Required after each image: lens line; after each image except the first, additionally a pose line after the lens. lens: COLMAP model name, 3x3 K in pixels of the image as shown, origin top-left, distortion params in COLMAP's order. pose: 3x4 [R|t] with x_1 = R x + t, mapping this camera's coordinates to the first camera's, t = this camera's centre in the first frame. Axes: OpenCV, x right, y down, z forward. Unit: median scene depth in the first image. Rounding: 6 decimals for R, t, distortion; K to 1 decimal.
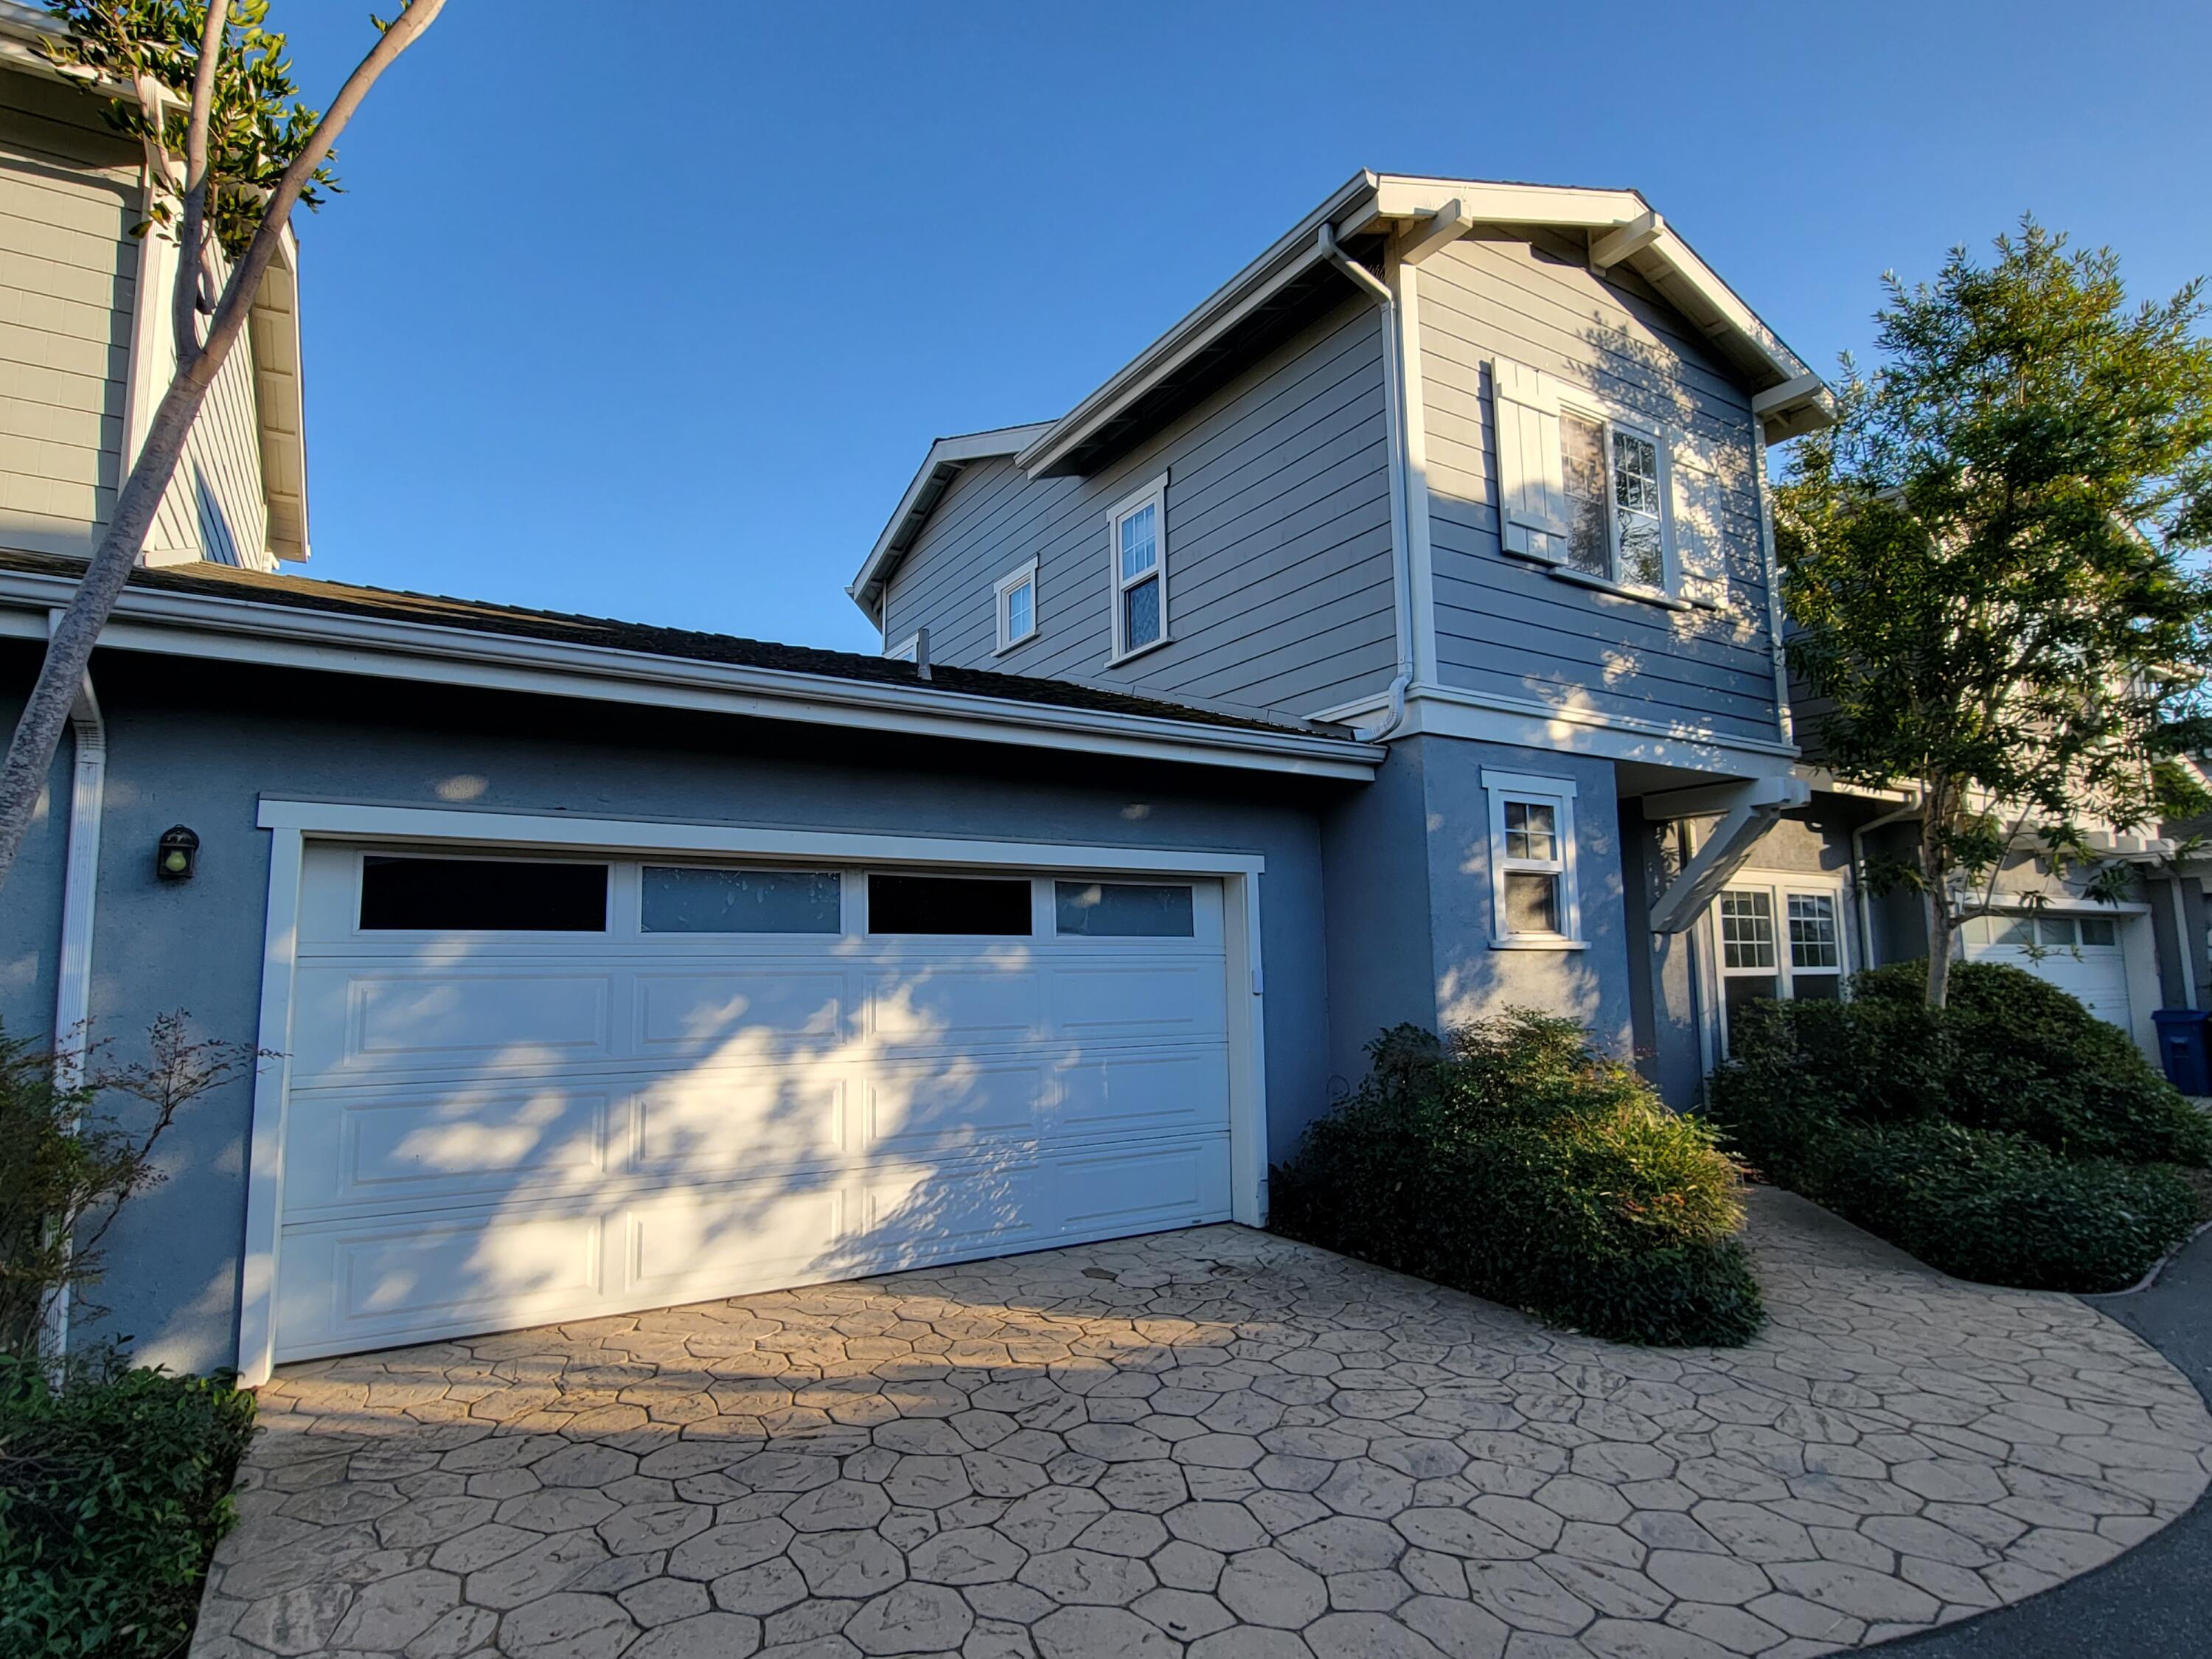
lens RADIAL K [[1183.4, 0, 1106.0], [0, 1183.4, 829.5], [0, 0, 1]] dist [-0.002527, 0.000156]
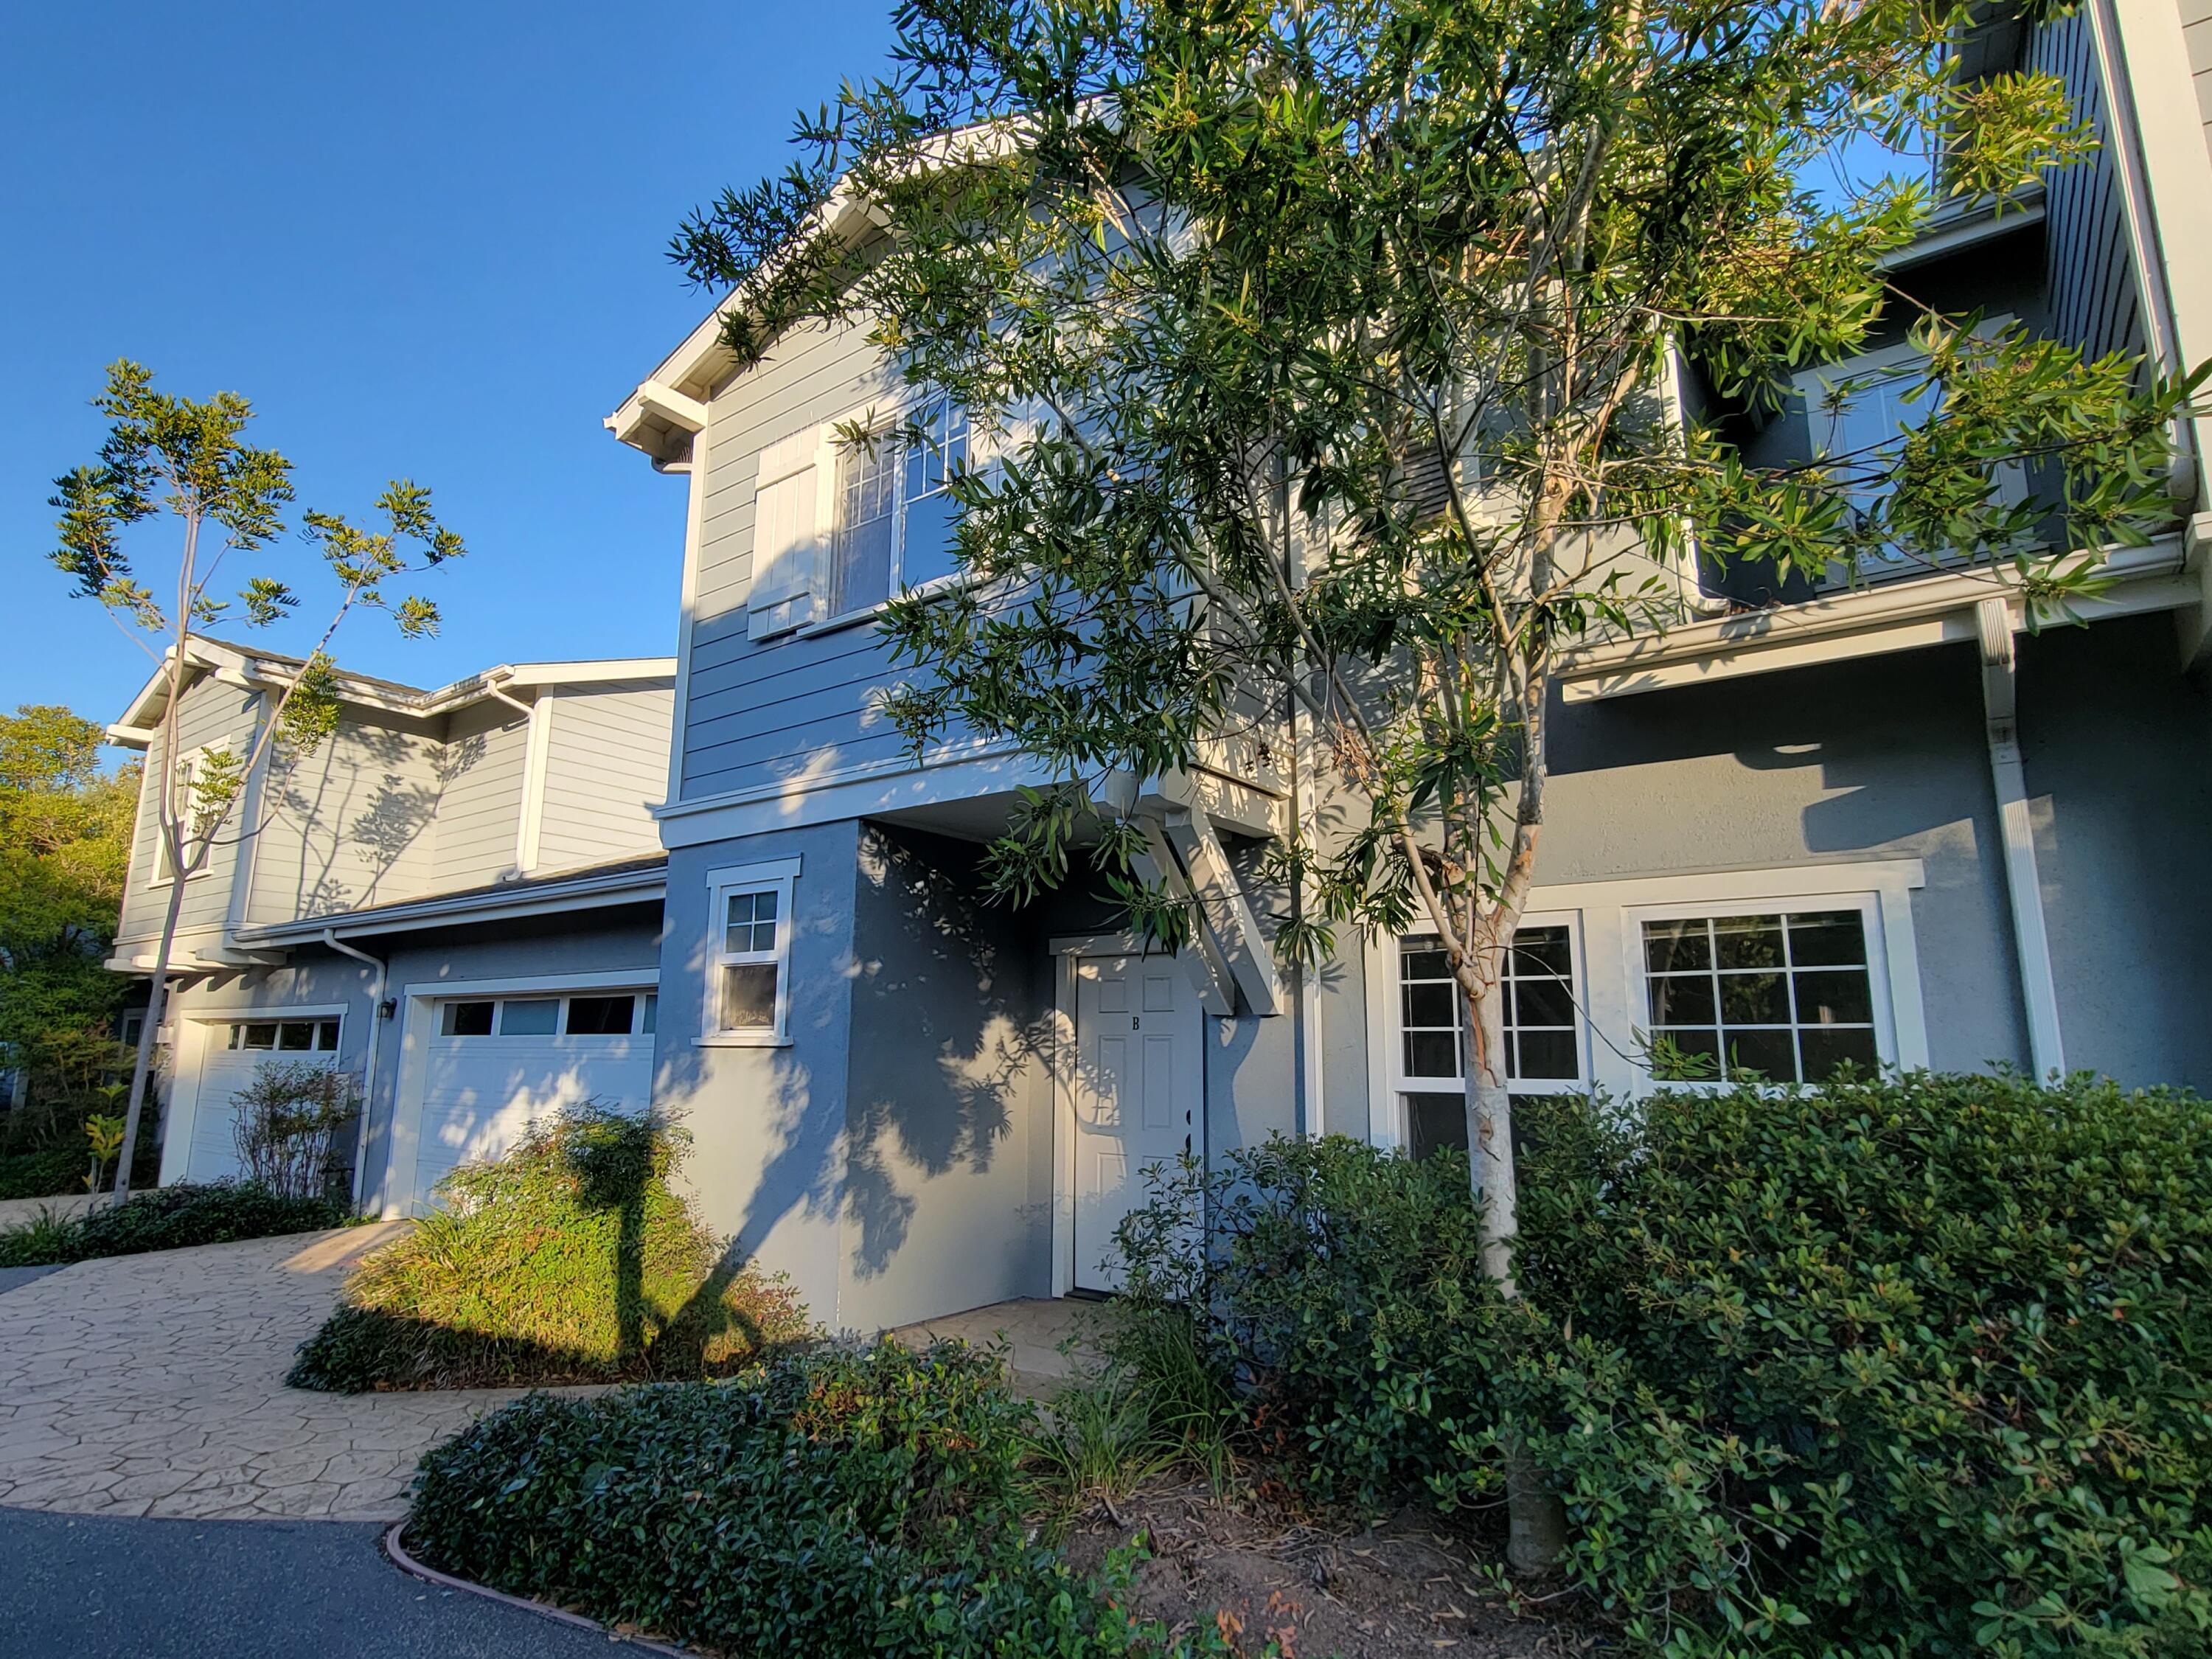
lens RADIAL K [[1154.2, 0, 1106.6], [0, 1154.2, 880.4], [0, 0, 1]] dist [0.024780, -0.023665]
pose [[0.370446, -0.123114, -0.920659, 1.338753], [0.102479, 0.990543, -0.091225, 0.083970], [0.923183, -0.060554, 0.379560, 0.910610]]
